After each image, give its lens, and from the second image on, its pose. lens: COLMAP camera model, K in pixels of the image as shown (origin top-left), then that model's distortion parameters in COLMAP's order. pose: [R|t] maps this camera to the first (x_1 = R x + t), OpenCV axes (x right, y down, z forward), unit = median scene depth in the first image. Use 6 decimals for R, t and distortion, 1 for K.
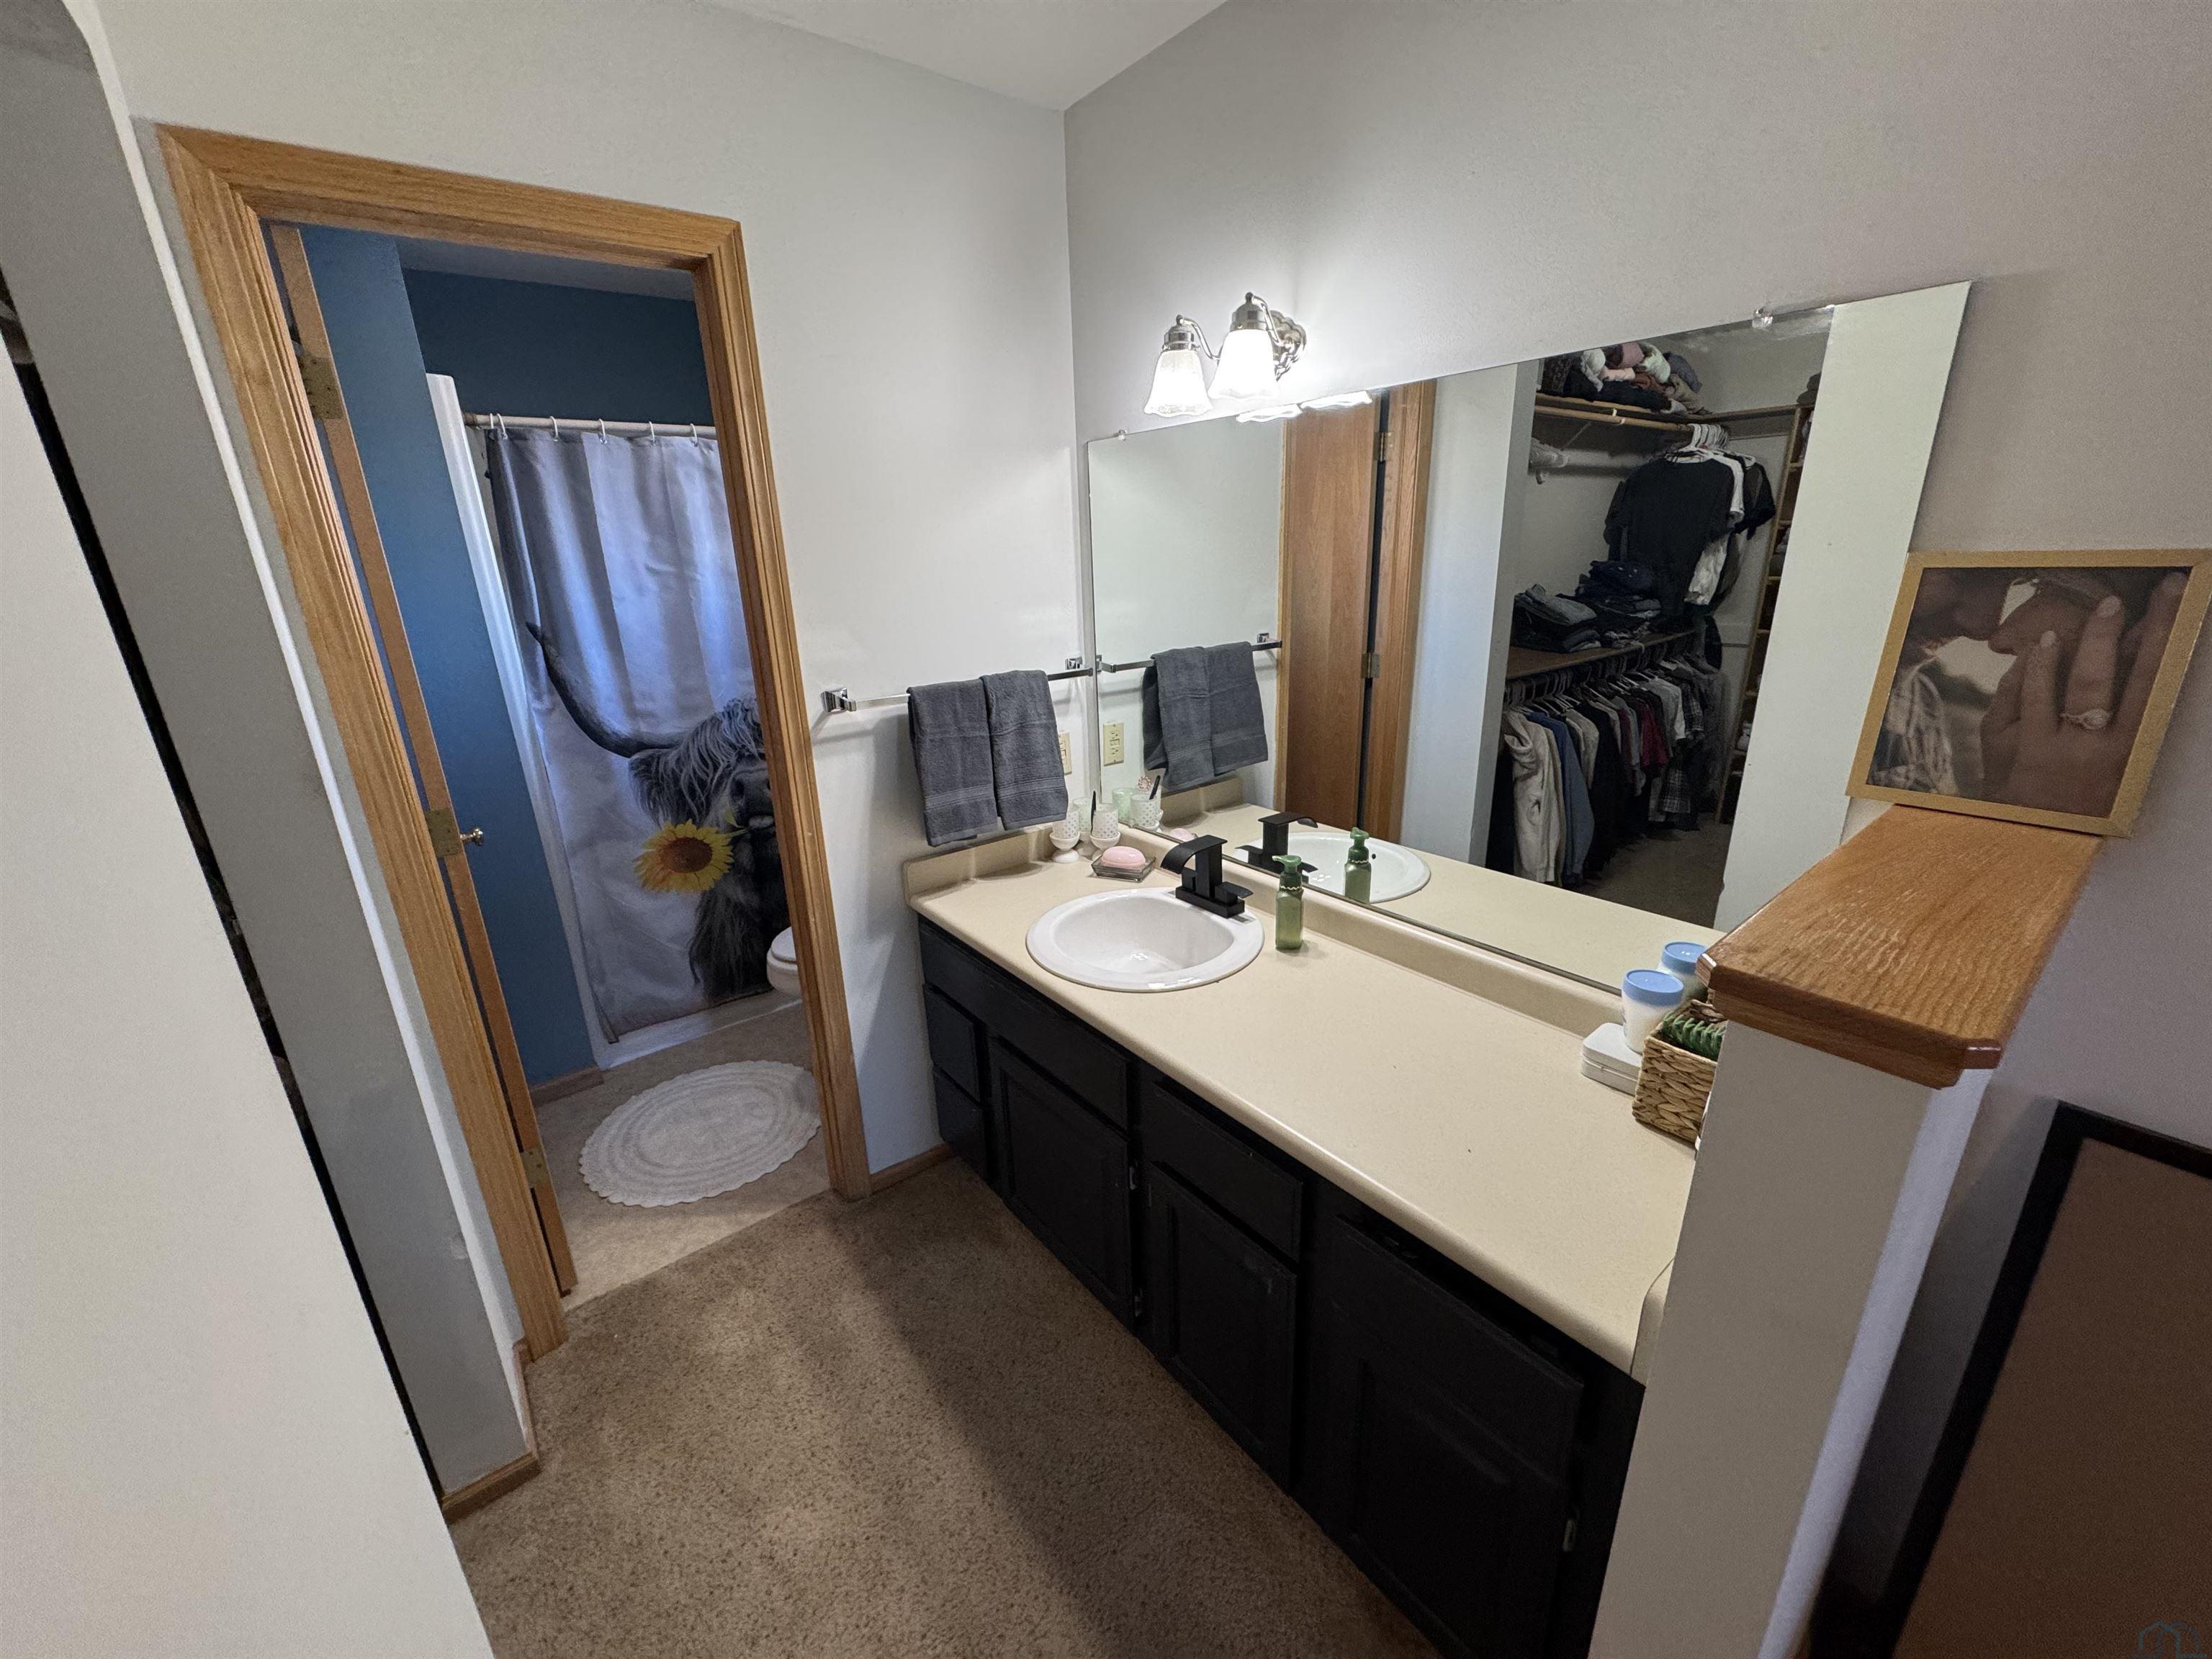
lens RADIAL K [[878.6, 0, 1112.7], [0, 878.6, 829.3], [0, 0, 1]] dist [-0.001809, 0.000575]
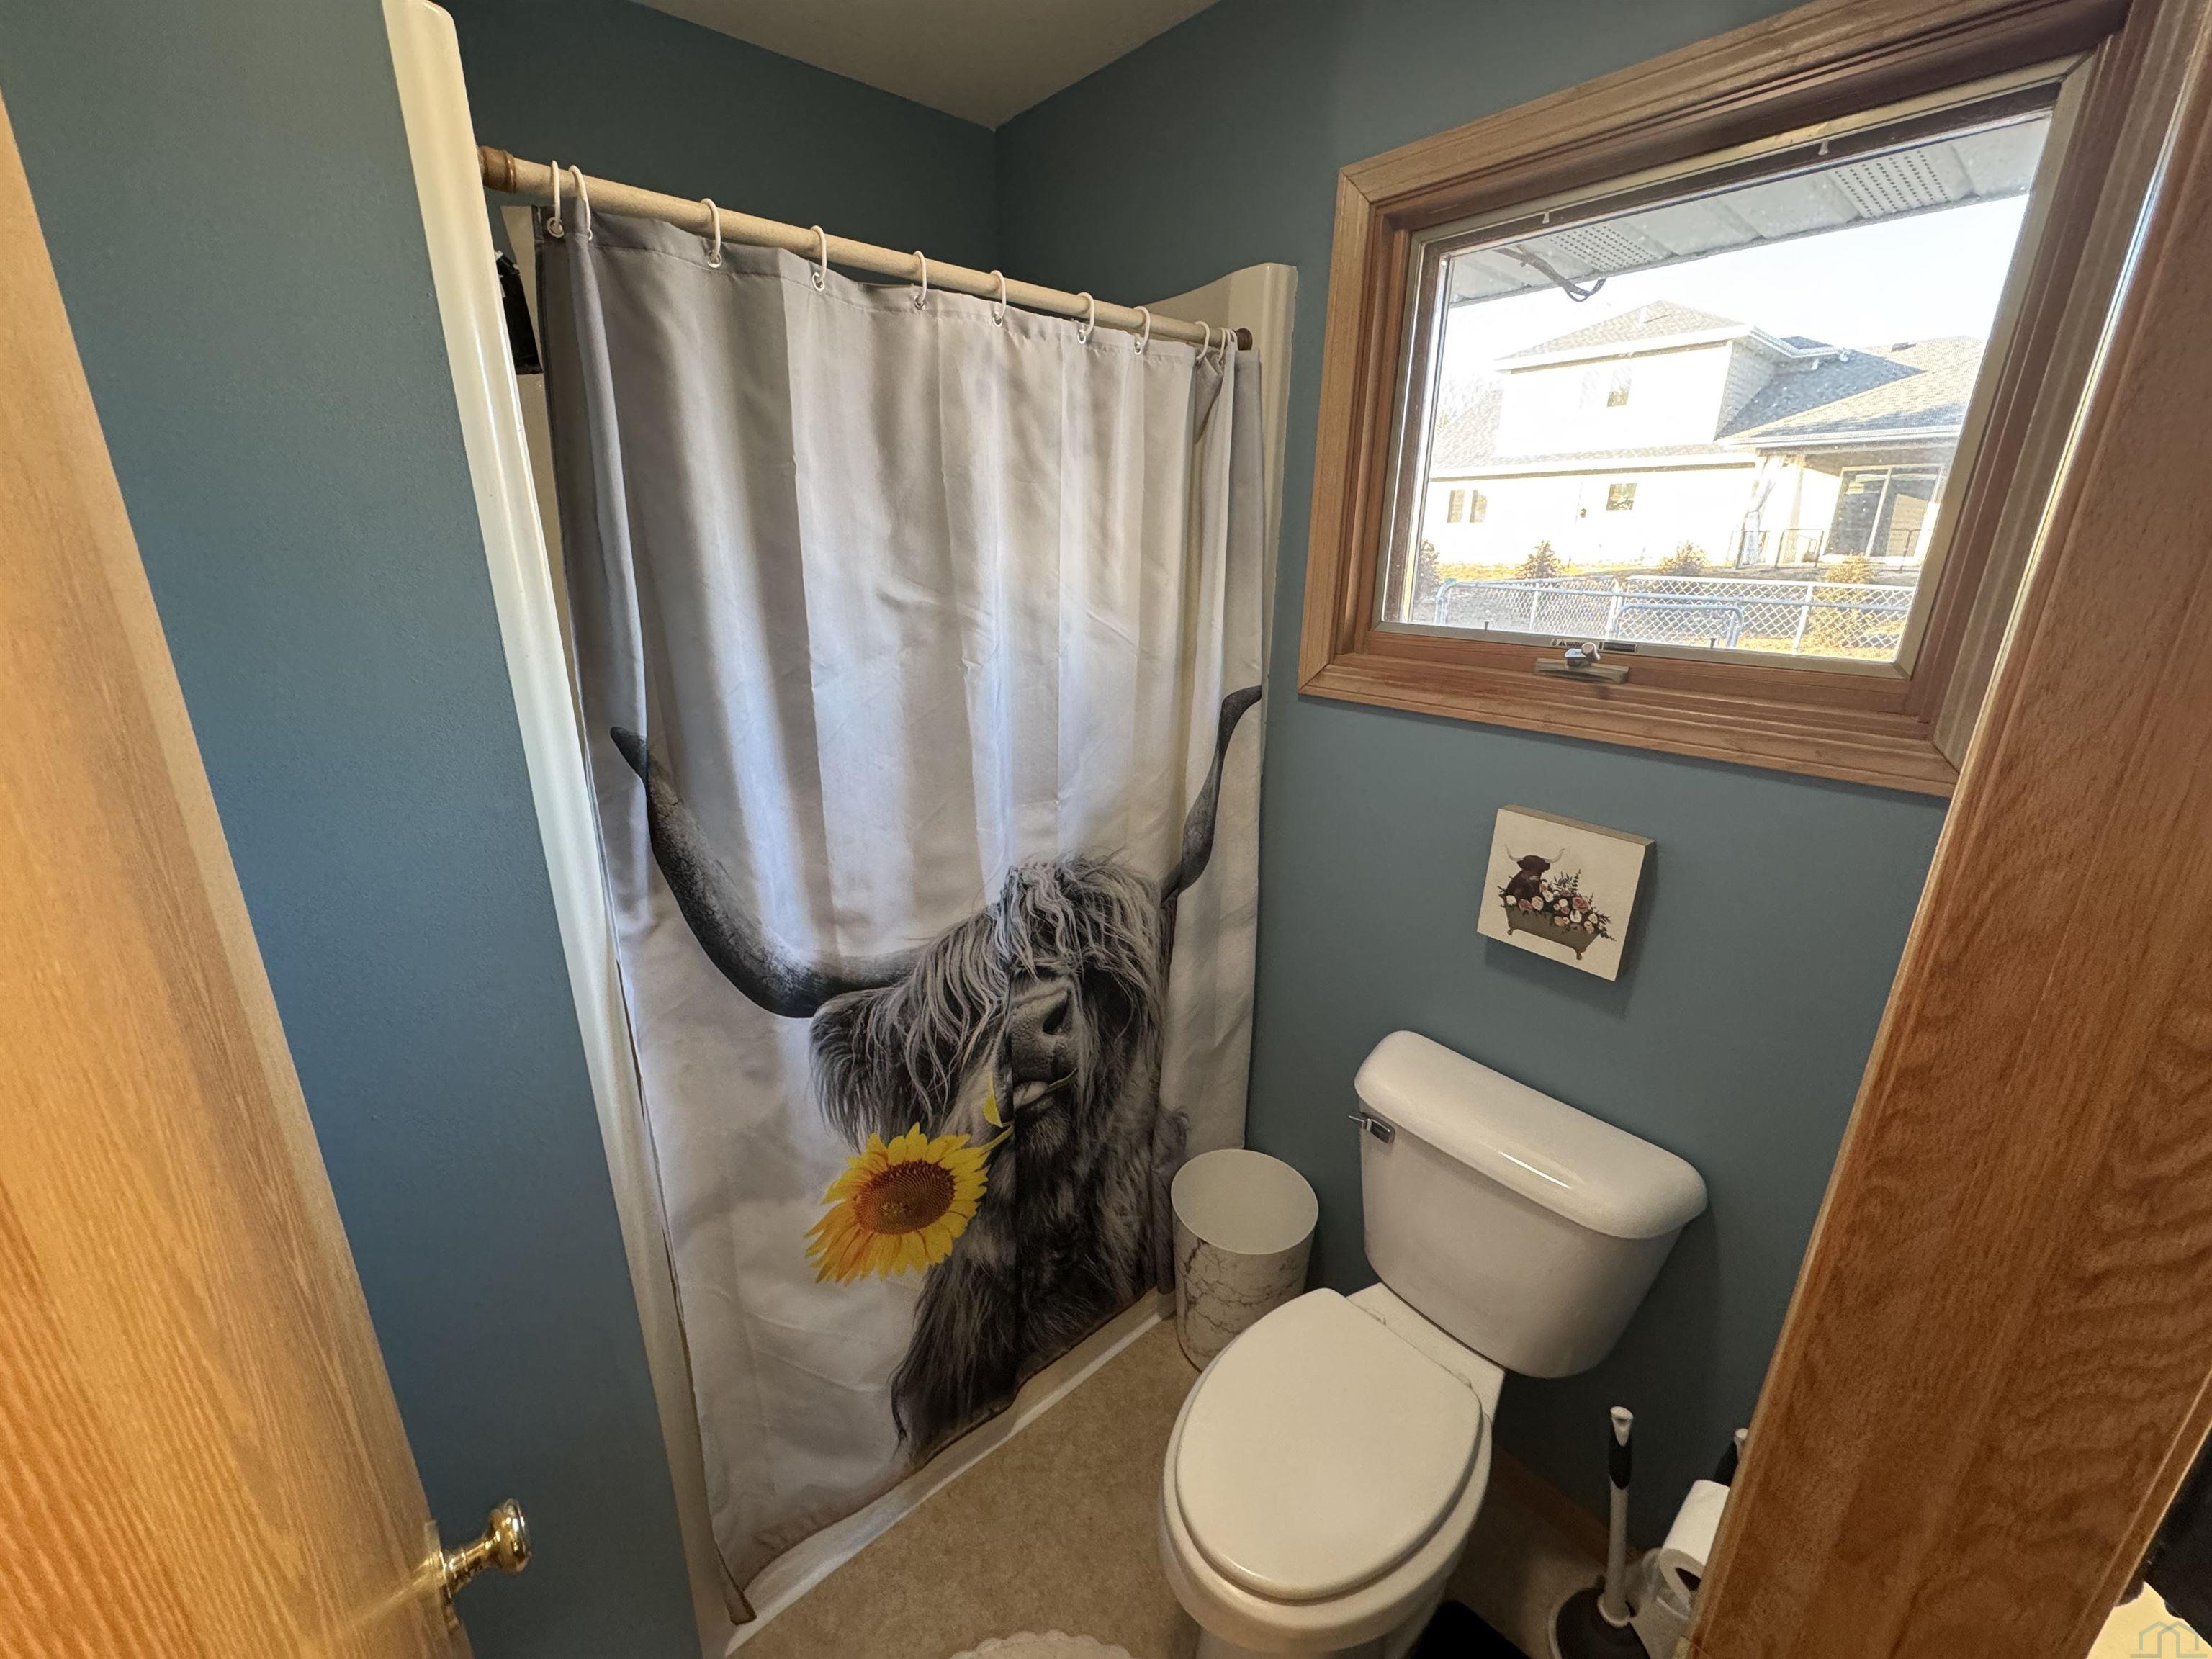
lens RADIAL K [[878.6, 0, 1100.5], [0, 878.6, 824.7], [0, 0, 1]] dist [-0.001809, 0.000575]
pose [[0.998673, 0.025894, 0.044523, -0.424483], [-0.025564, 0.999641, -0.007973, -0.177977], [-0.044713, 0.006824, 0.998977, 0.544513]]
